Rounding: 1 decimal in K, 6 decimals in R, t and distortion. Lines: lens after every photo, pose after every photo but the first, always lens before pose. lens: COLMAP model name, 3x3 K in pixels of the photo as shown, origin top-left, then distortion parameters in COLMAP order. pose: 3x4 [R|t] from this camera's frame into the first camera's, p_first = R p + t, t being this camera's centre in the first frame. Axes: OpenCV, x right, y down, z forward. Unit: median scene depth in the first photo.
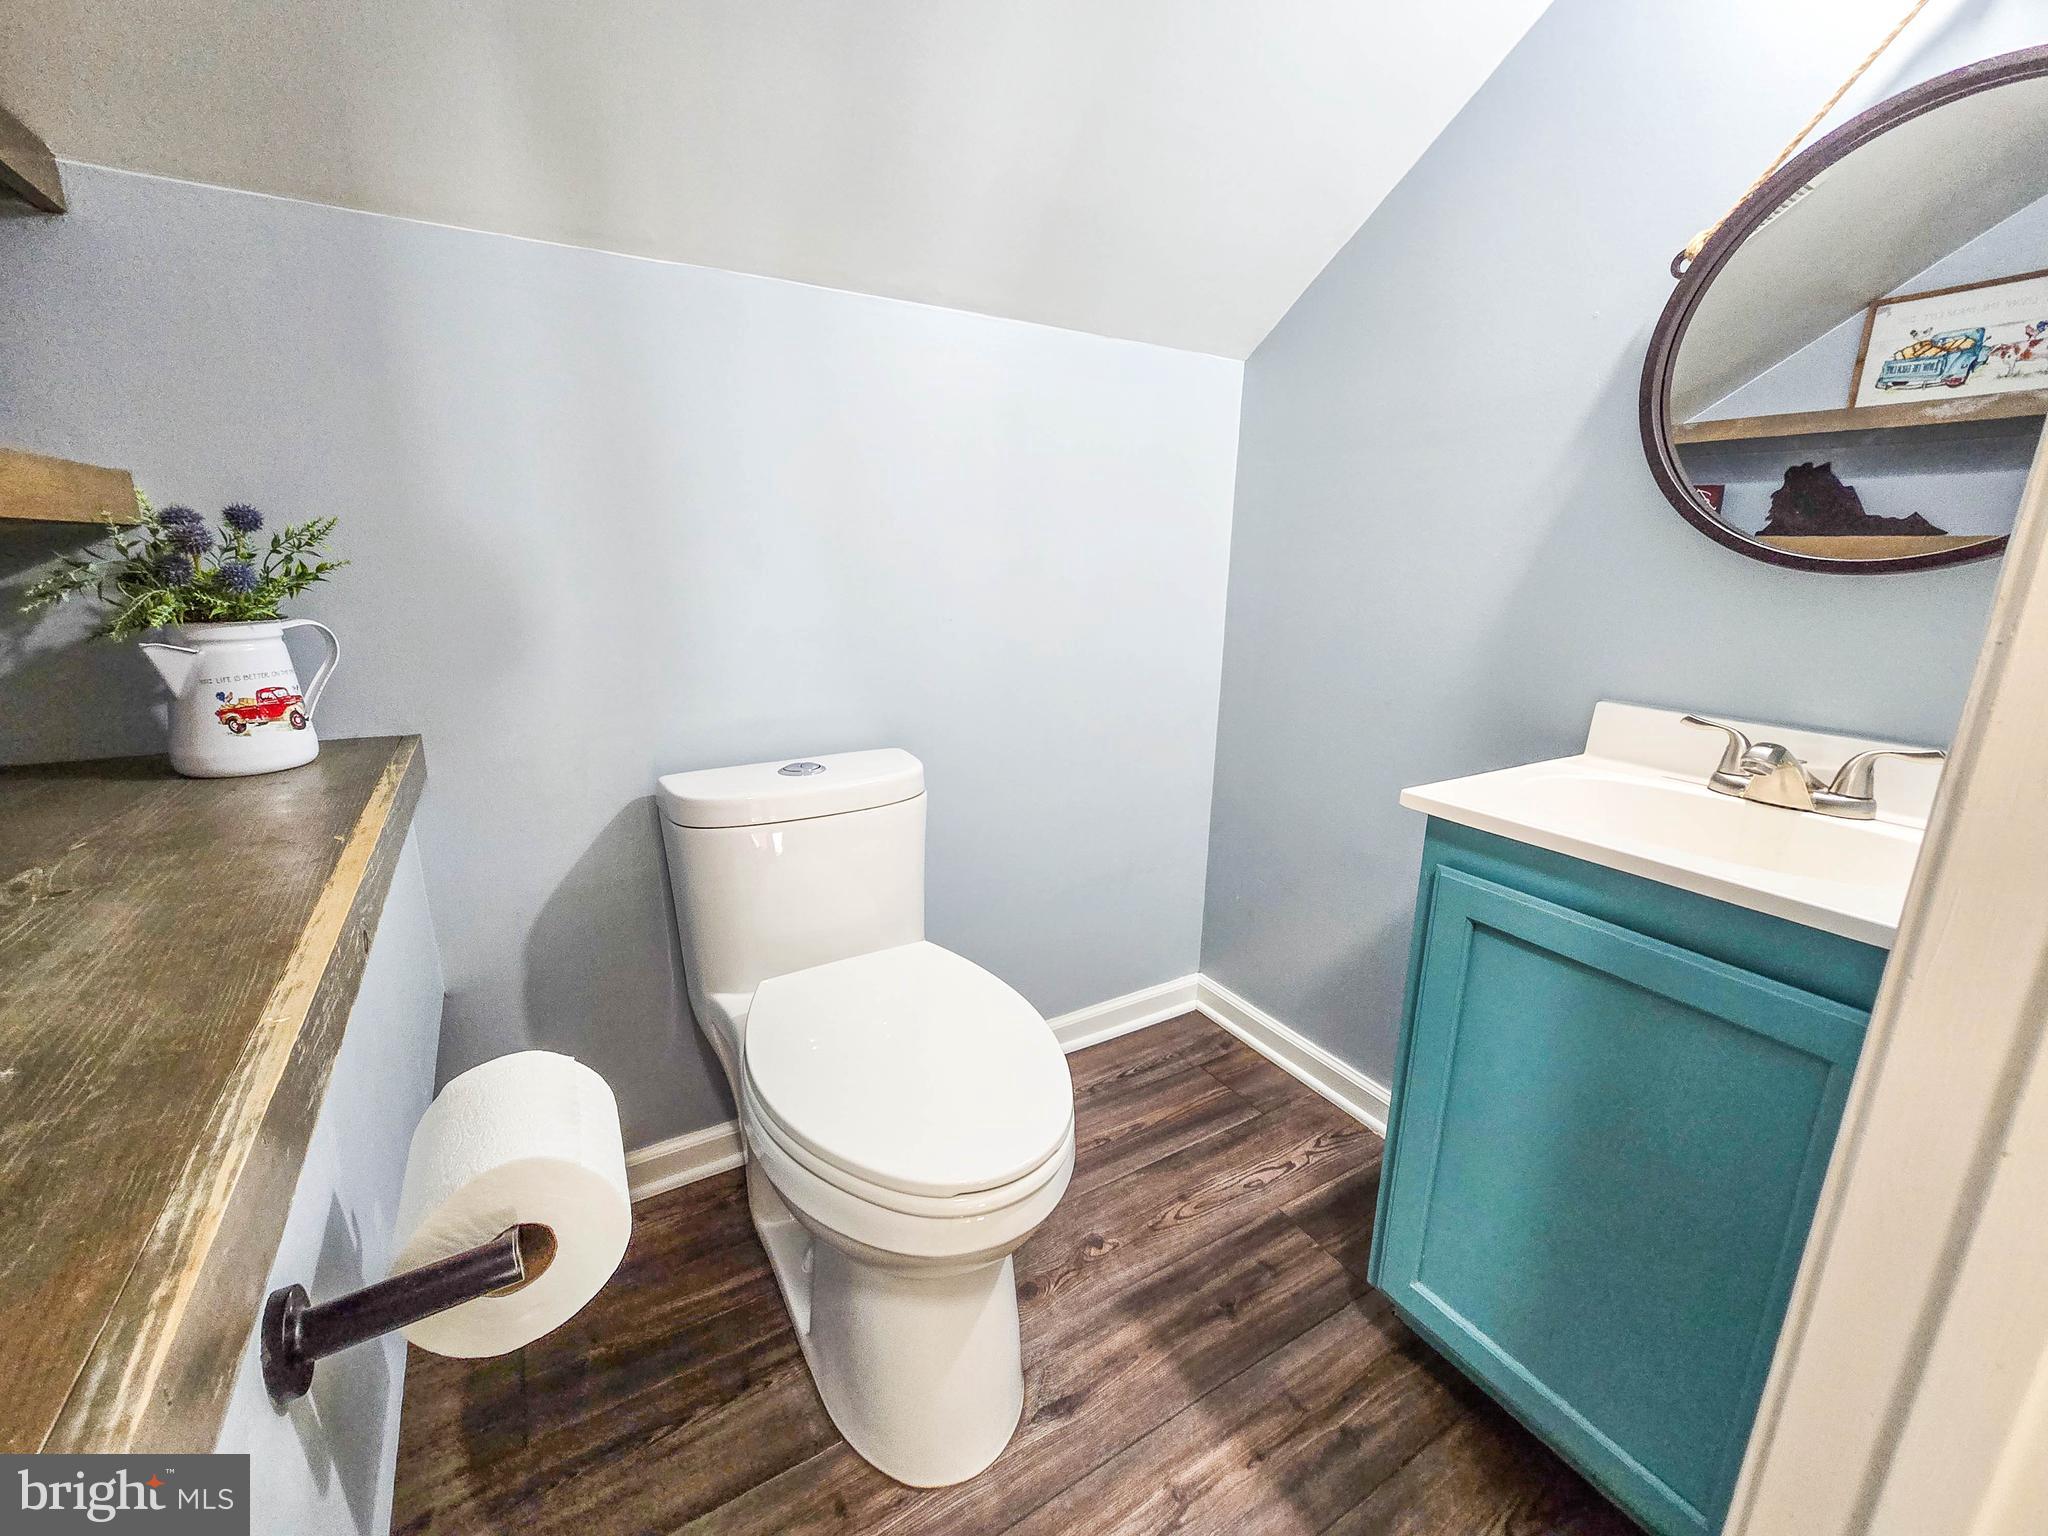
lens RADIAL K [[849.3, 0, 1024.6], [0, 849.3, 766.5], [0, 0, 1]] dist [-0.003112, 0.000078]
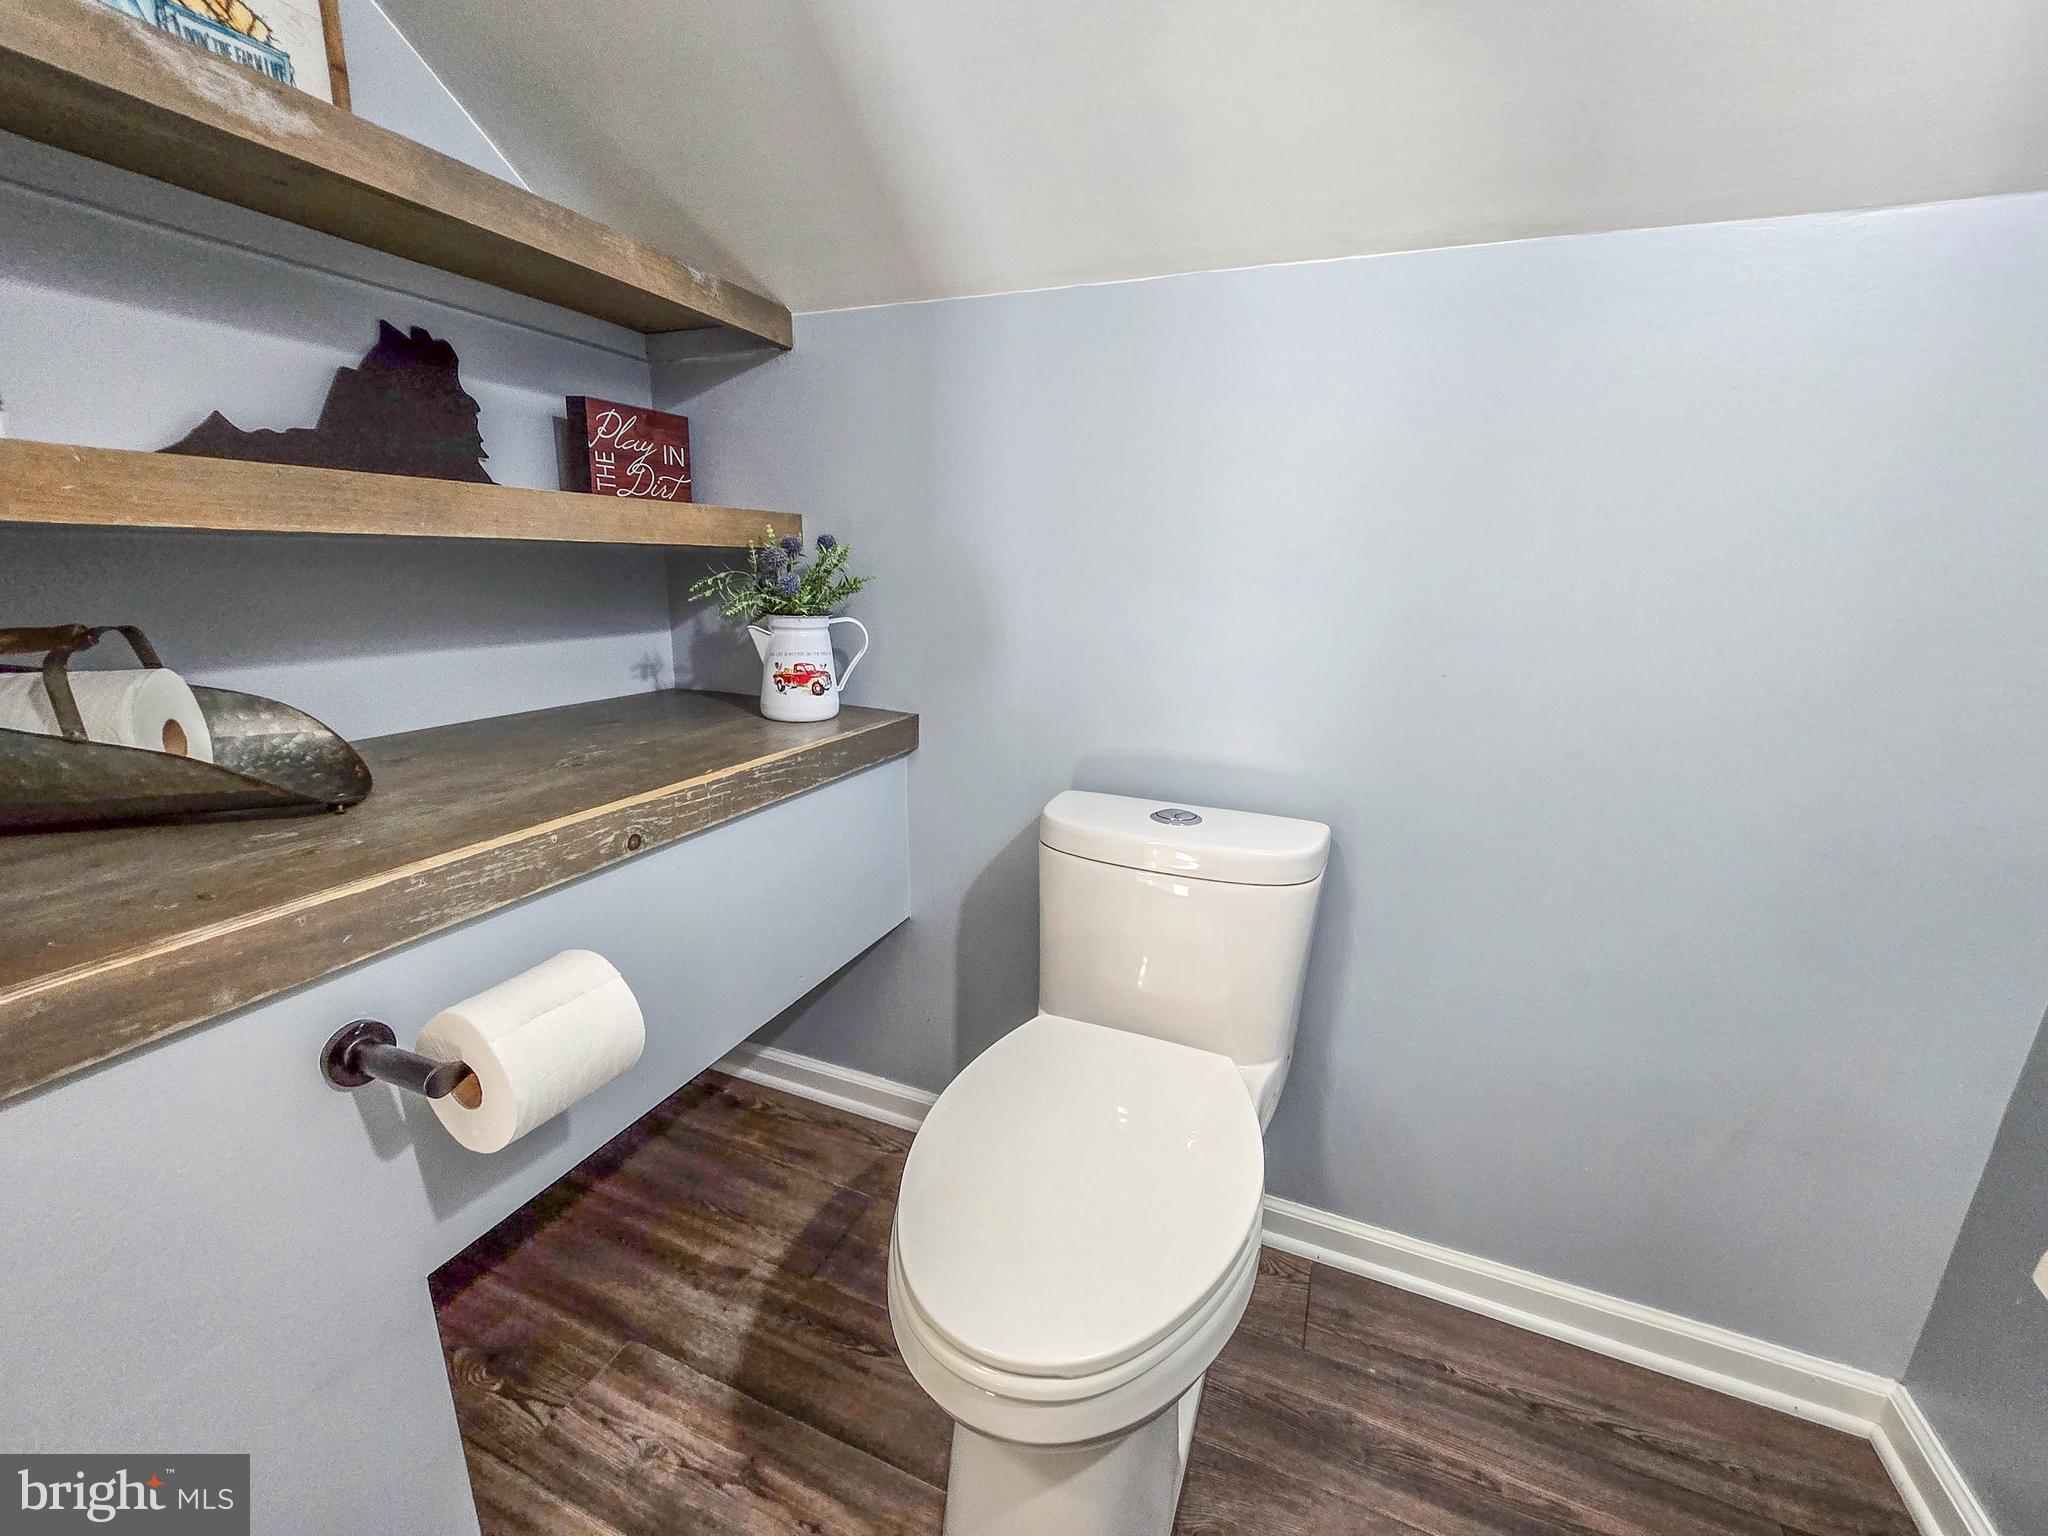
lens RADIAL K [[849.3, 0, 1019.2], [0, 849.3, 777.4], [0, 0, 1]] dist [-0.003112, 0.000078]
pose [[0.586881, 0.210977, -0.781703, 0.459634], [-0.222395, 0.970325, 0.094917, -0.118394], [0.778531, 0.118142, 0.616386, 0.410065]]
